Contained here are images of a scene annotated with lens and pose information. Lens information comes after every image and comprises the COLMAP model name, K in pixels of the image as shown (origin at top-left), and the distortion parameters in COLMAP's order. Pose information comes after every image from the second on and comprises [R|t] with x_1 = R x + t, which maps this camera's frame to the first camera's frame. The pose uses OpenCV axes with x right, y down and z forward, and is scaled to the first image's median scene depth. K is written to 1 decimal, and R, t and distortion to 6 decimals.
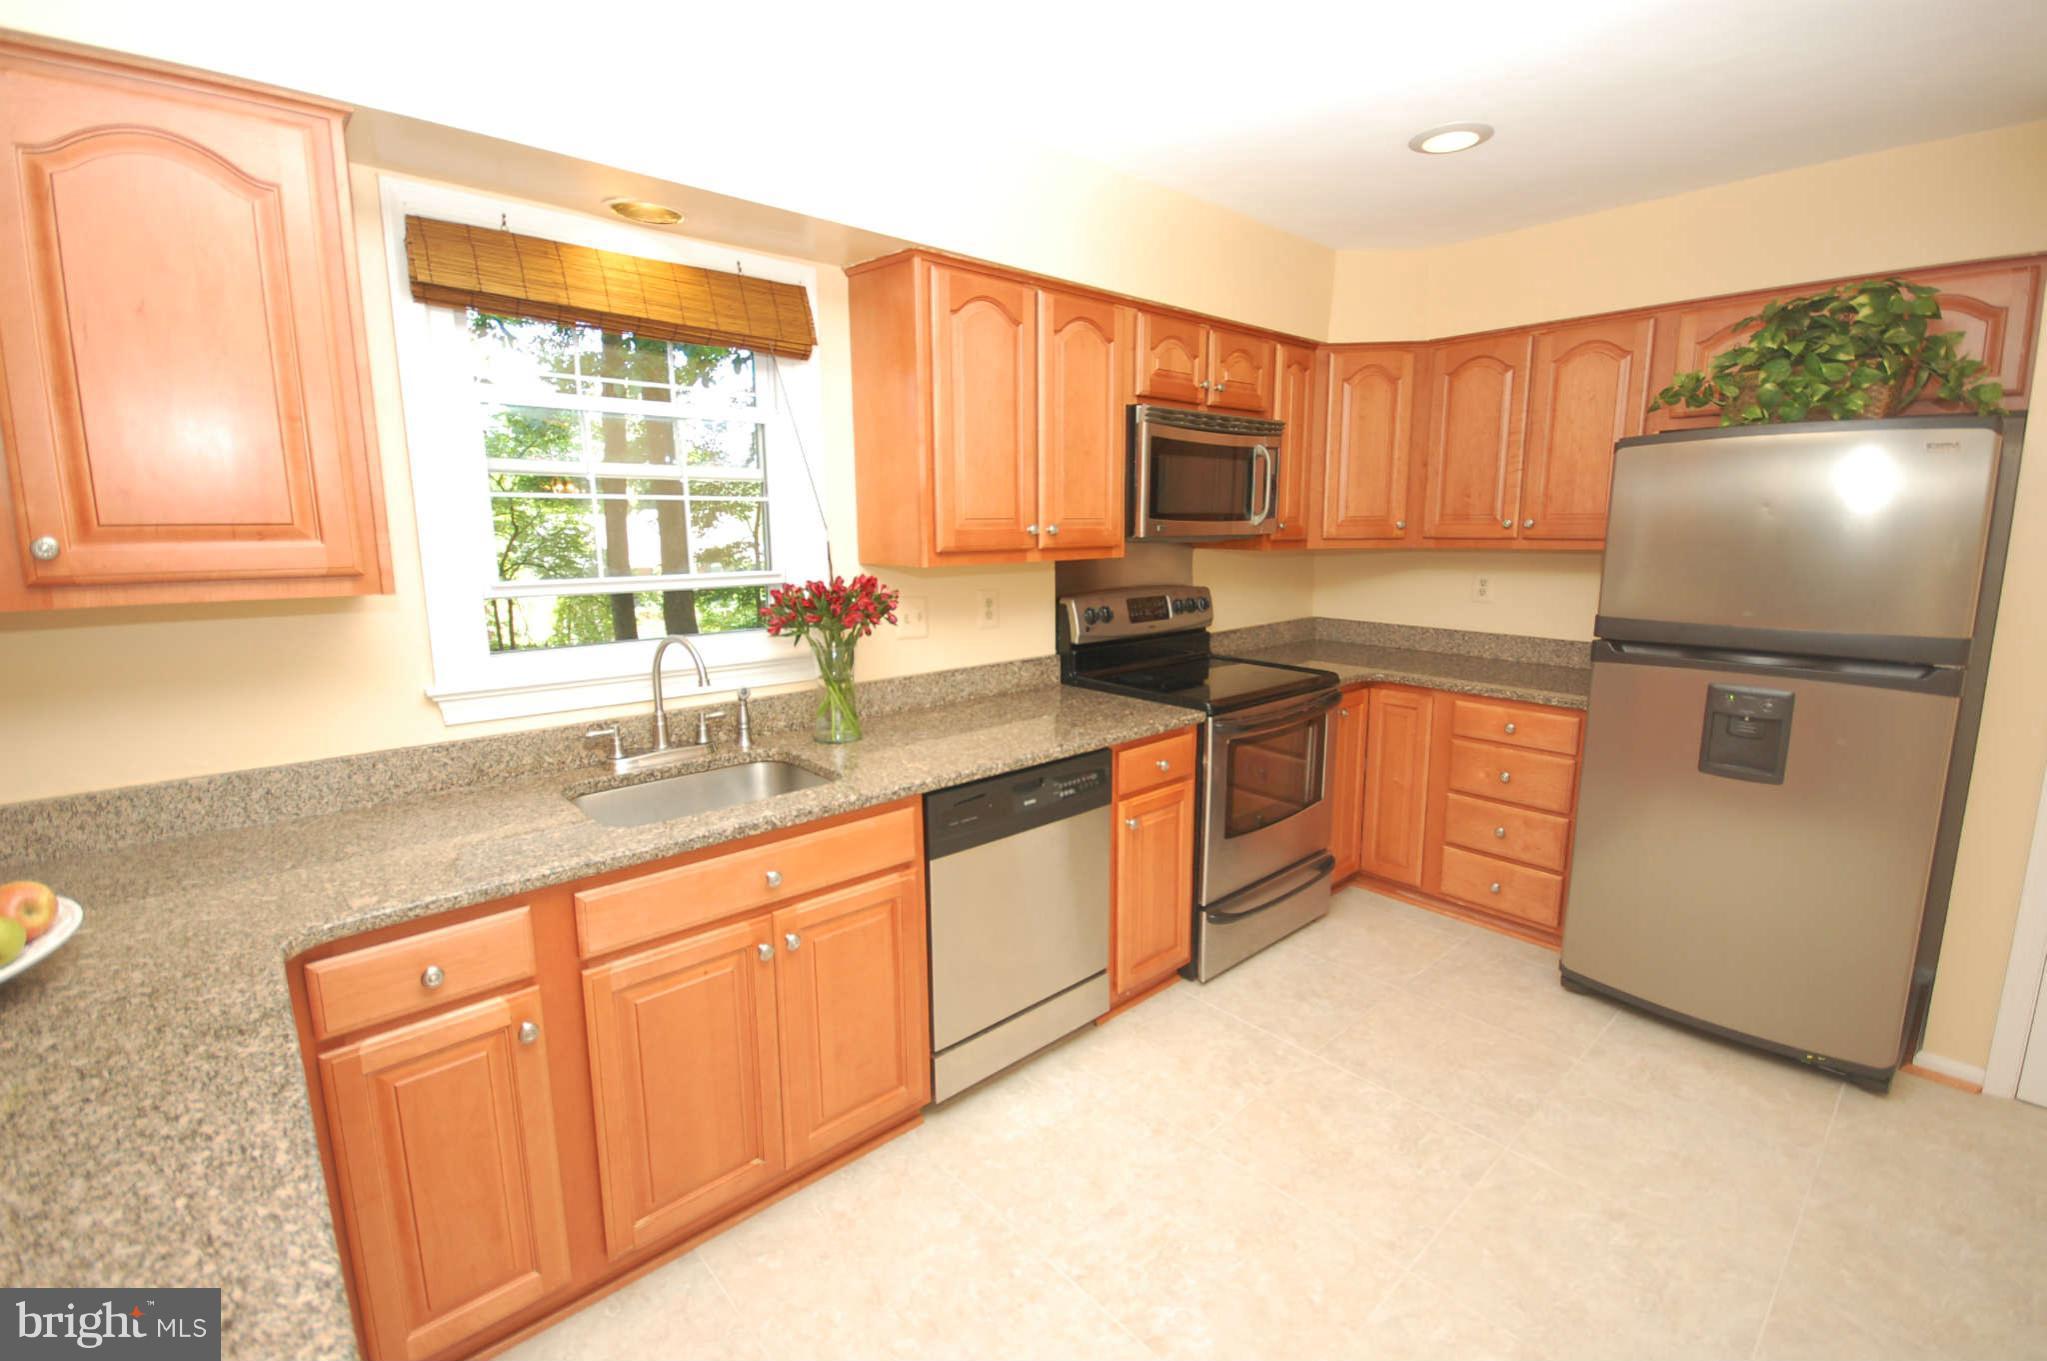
lens RADIAL K [[897.8, 0, 1034.1], [0, 897.8, 670.8], [0, 0, 1]] dist [0.011432, -0.012054]
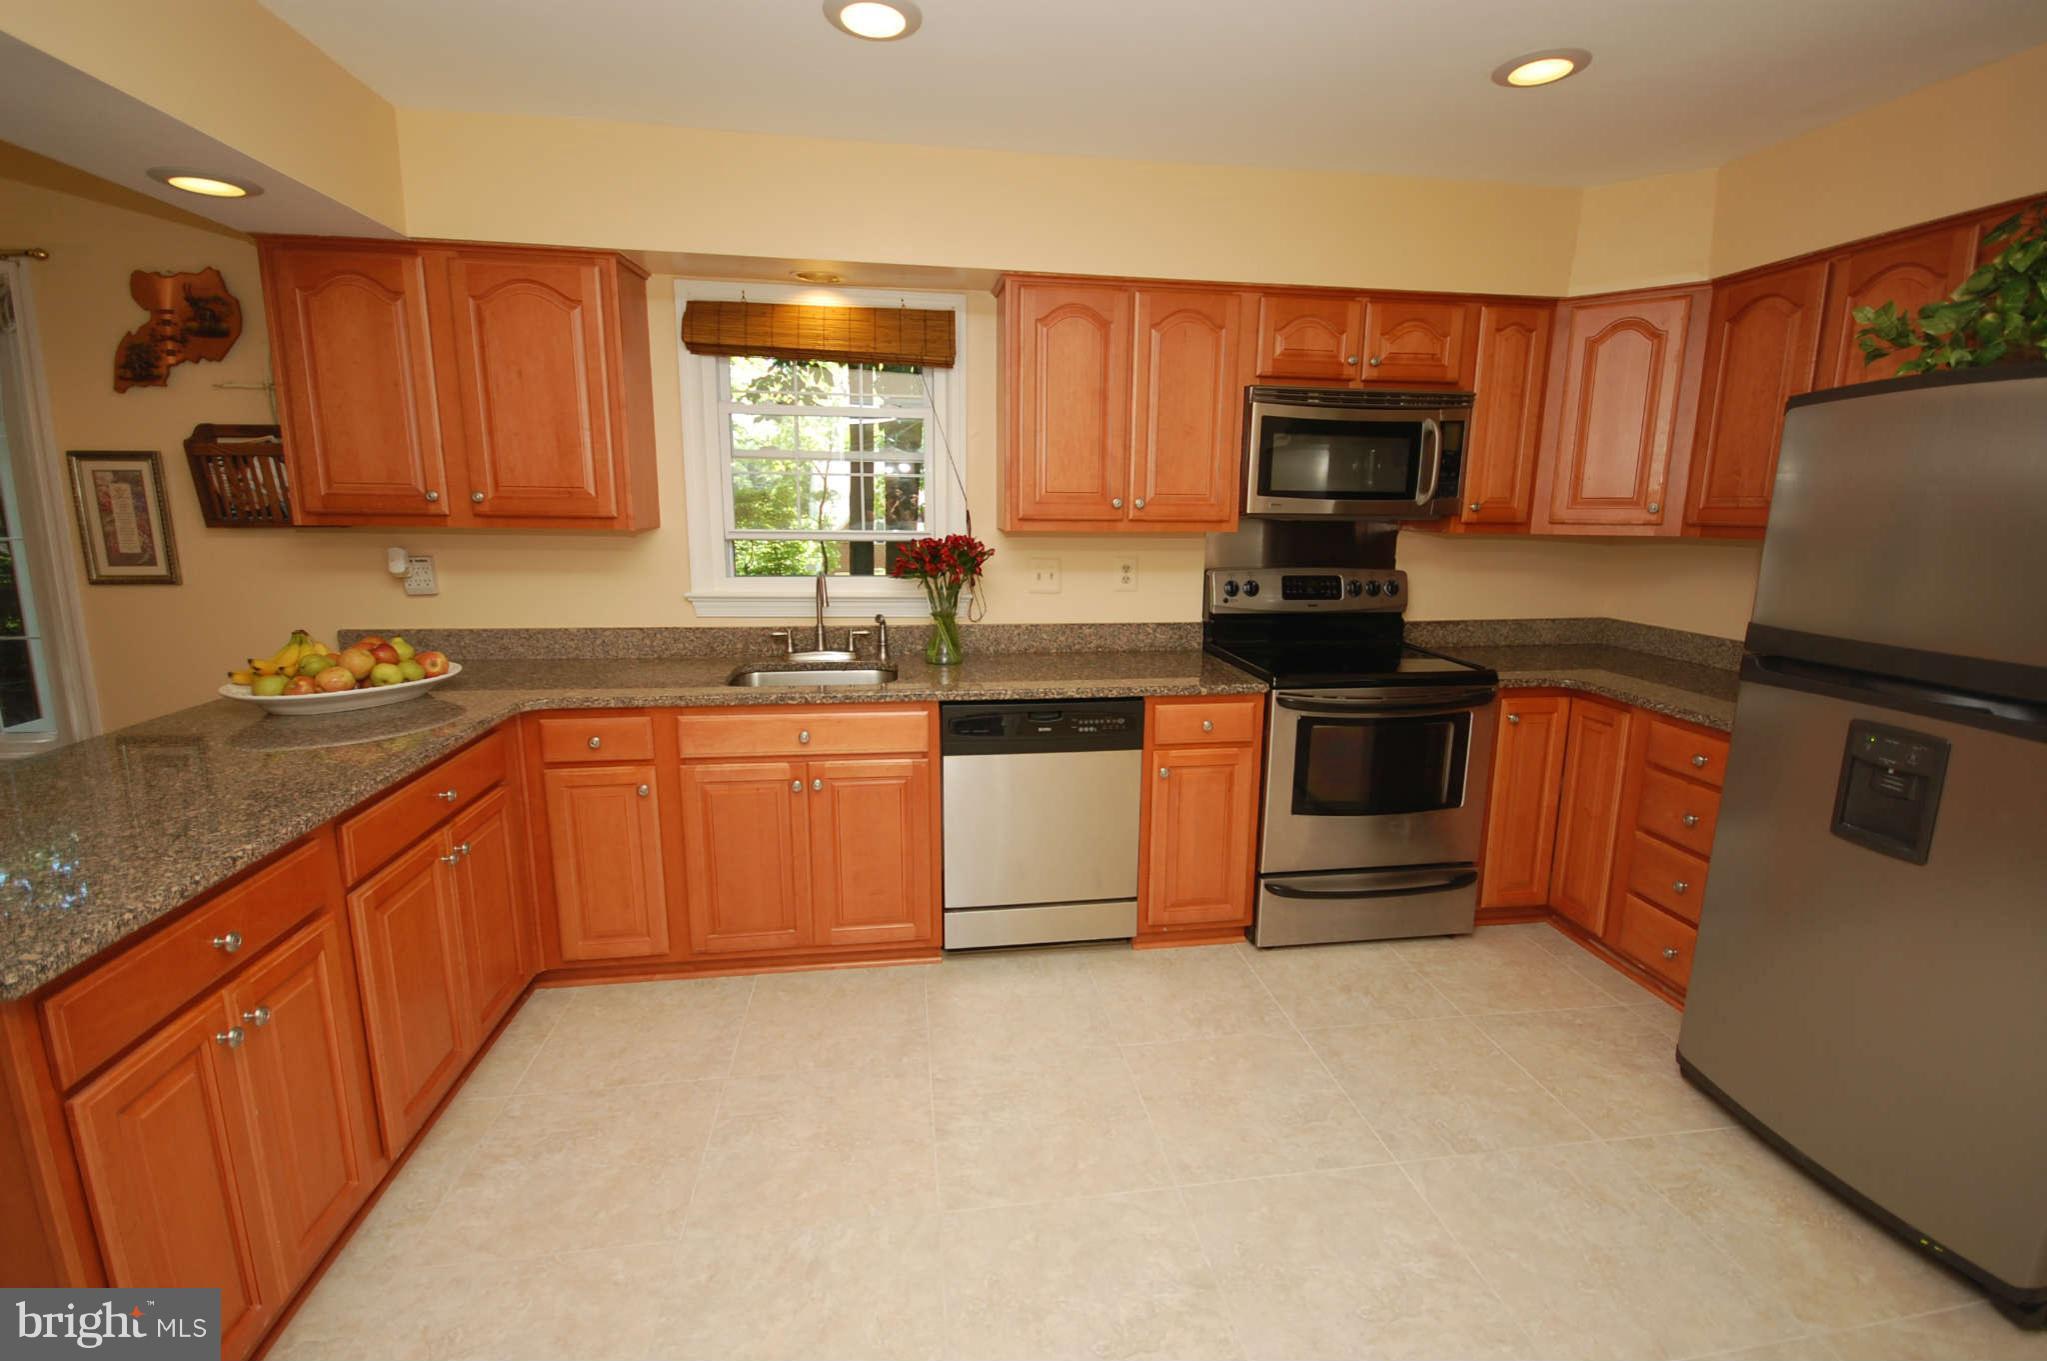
lens RADIAL K [[897.8, 0, 1034.1], [0, 897.8, 670.8], [0, 0, 1]] dist [0.011432, -0.012054]
pose [[0.829394, 0.116848, -0.546308, 0.568009], [-0.107873, 0.992975, 0.048613, 0.010624], [0.548151, 0.018612, 0.836172, -0.009168]]
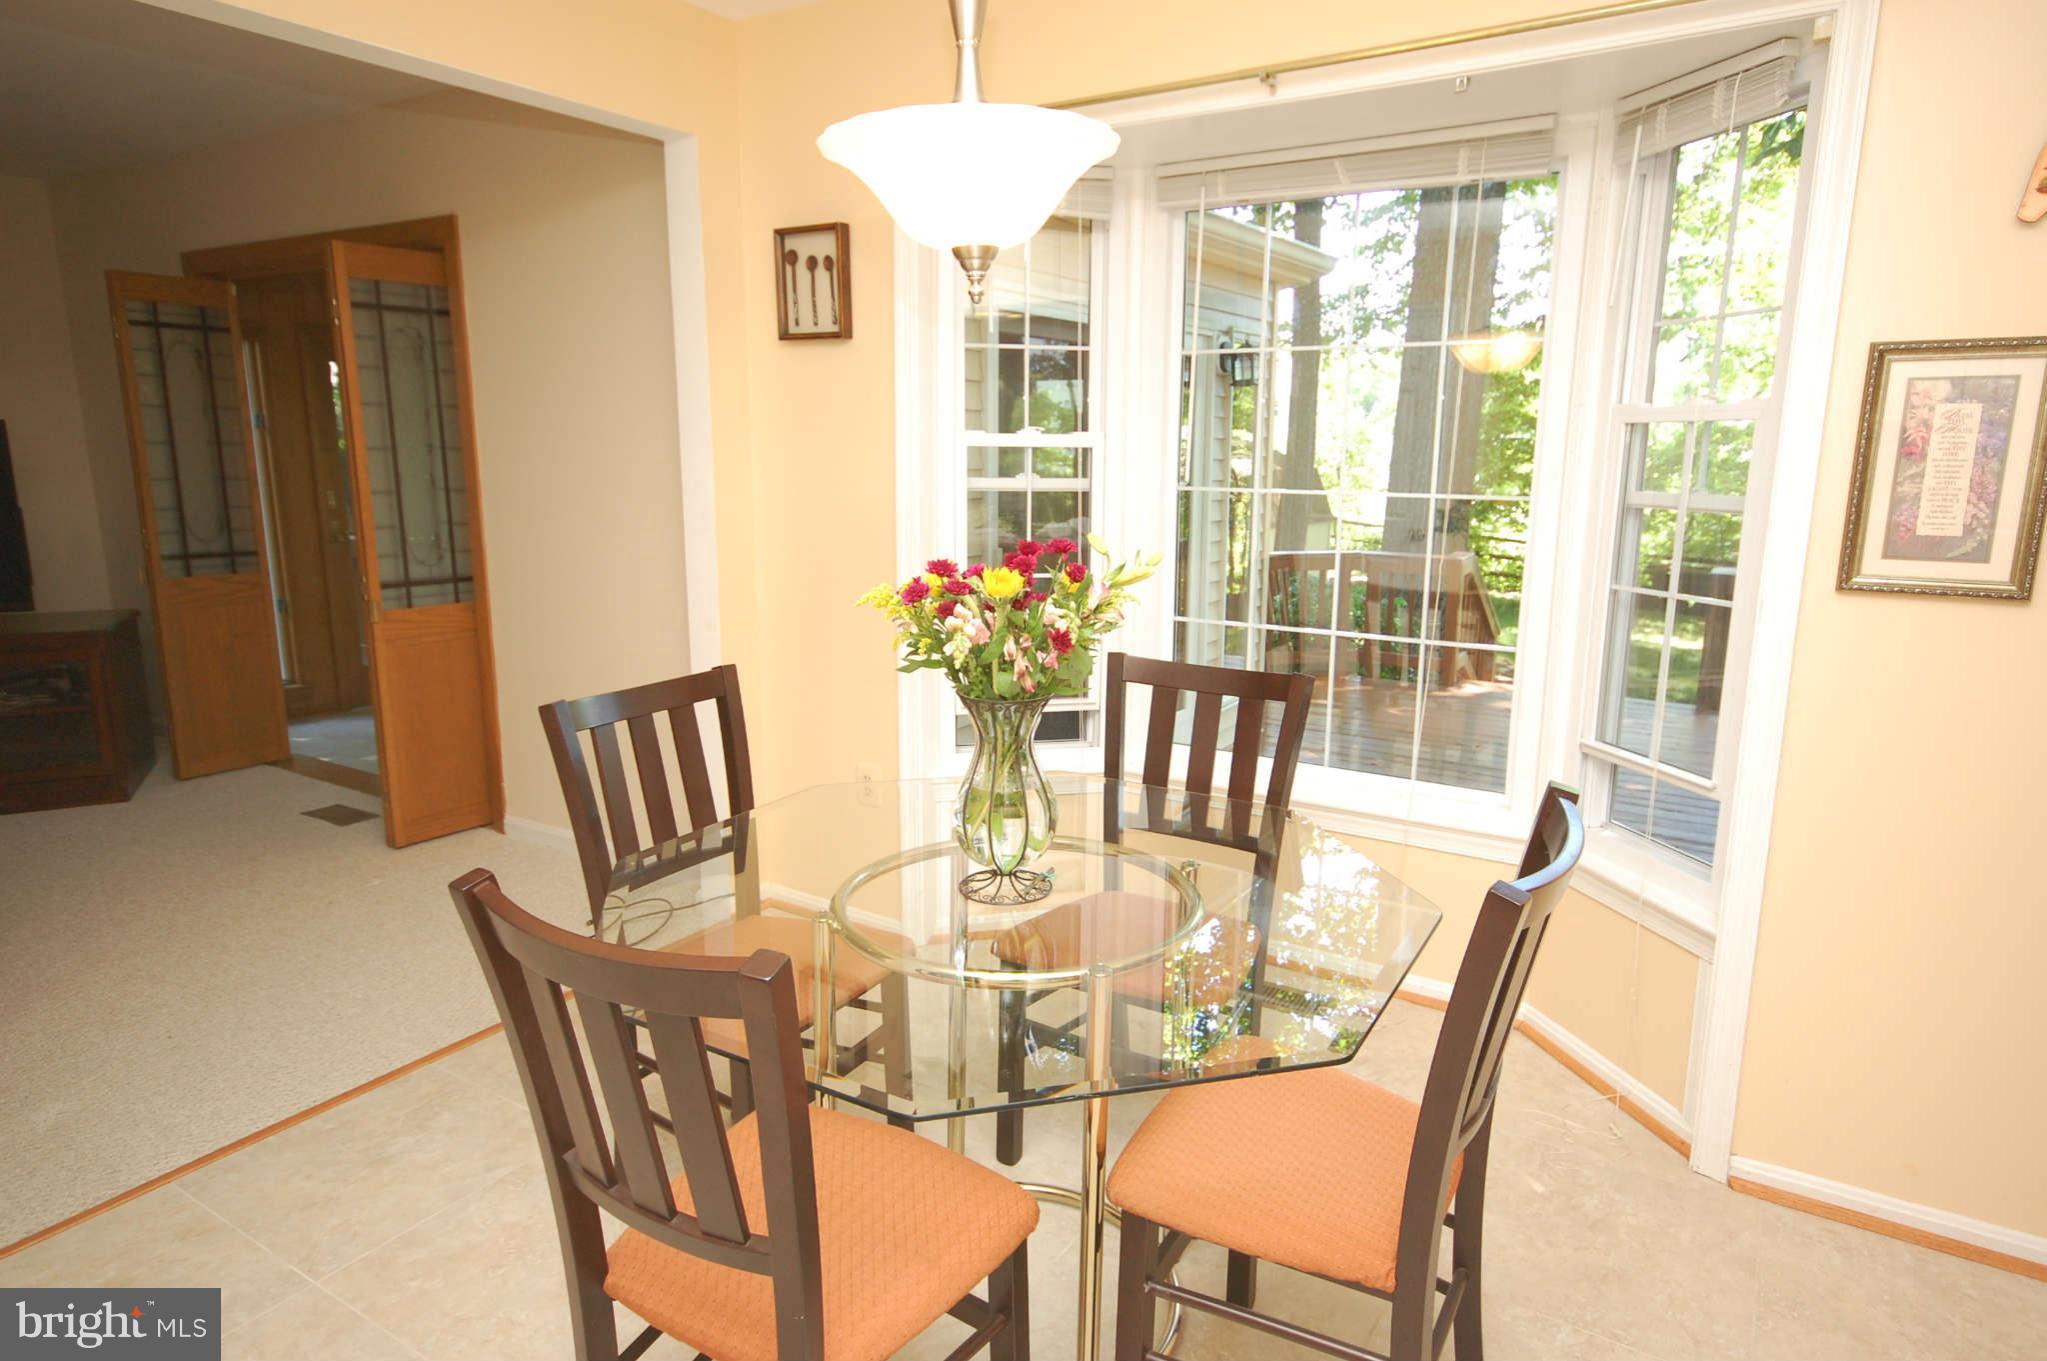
lens RADIAL K [[1200.8, 0, 1025.2], [0, 1200.8, 670.1], [0, 0, 1]] dist [0.021514, 0.000366]
pose [[0.263793, 0.189569, -0.945768, -0.388185], [-0.166563, 0.974721, 0.148915, 0.107556], [0.950089, 0.118247, 0.288700, -0.482937]]
